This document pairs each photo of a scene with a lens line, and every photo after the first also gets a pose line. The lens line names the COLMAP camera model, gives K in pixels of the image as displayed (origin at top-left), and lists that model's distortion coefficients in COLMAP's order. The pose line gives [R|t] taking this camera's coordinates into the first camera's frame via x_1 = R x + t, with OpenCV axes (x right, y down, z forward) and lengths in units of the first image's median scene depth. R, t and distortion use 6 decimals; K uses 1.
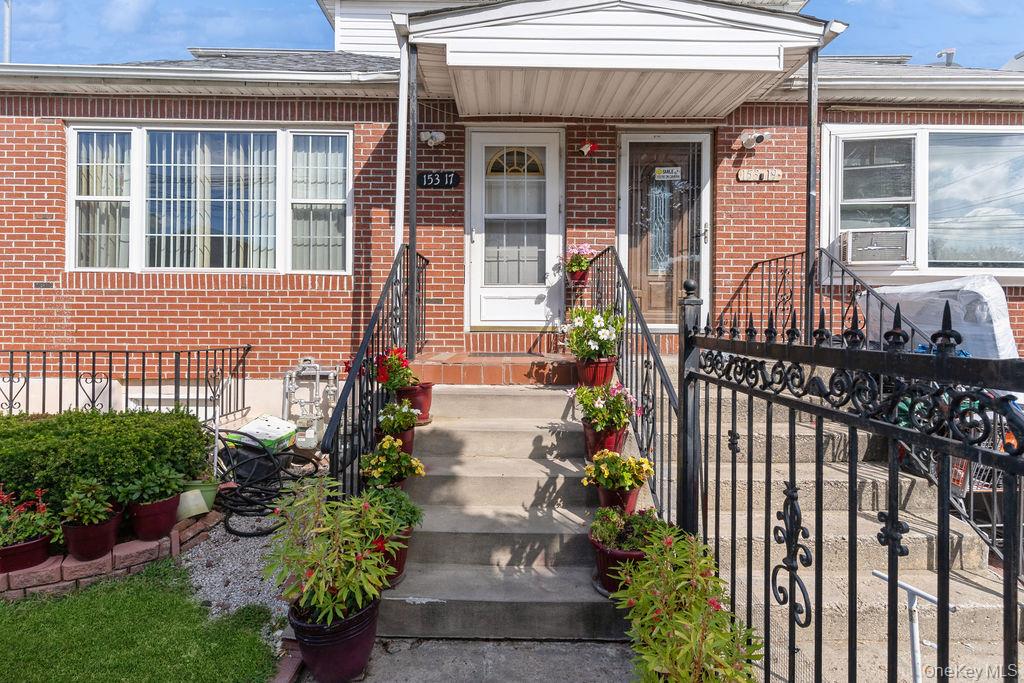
lens RADIAL K [[497.6, 0, 514.1], [0, 497.6, 333.4], [0, 0, 1]] dist [-0.001108, -0.002962]
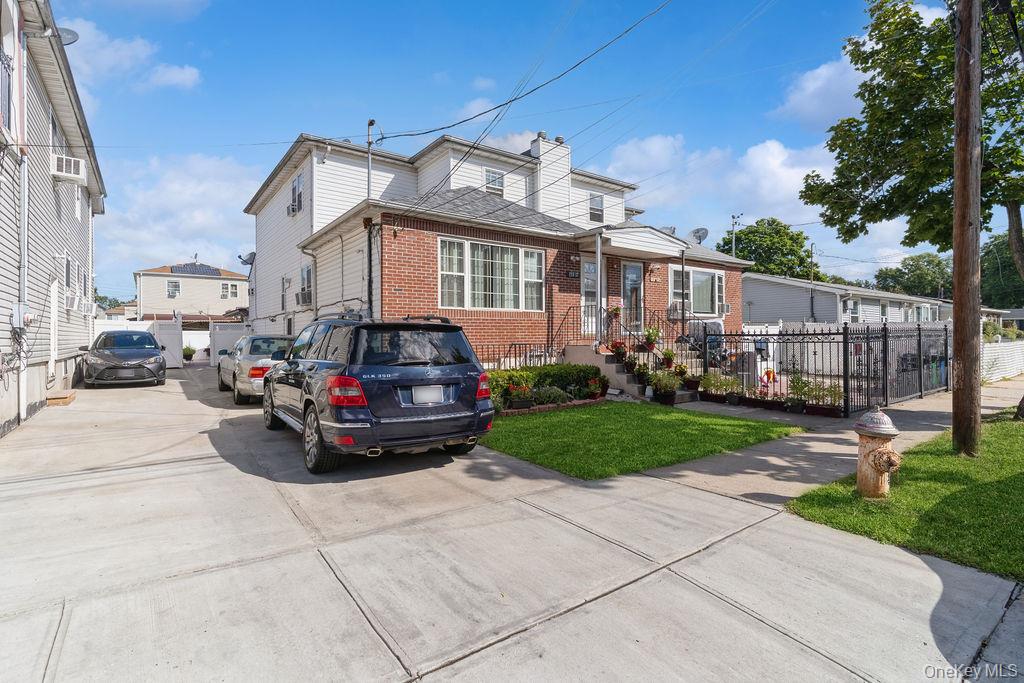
lens RADIAL K [[497.6, 0, 509.9], [0, 497.6, 340.2], [0, 0, 1]] dist [-0.001108, -0.002962]
pose [[0.803744, -0.019746, 0.594647, -1.868209], [0.019435, 0.999787, 0.006930, -0.006885], [-0.594657, 0.005987, 0.803957, -0.794789]]
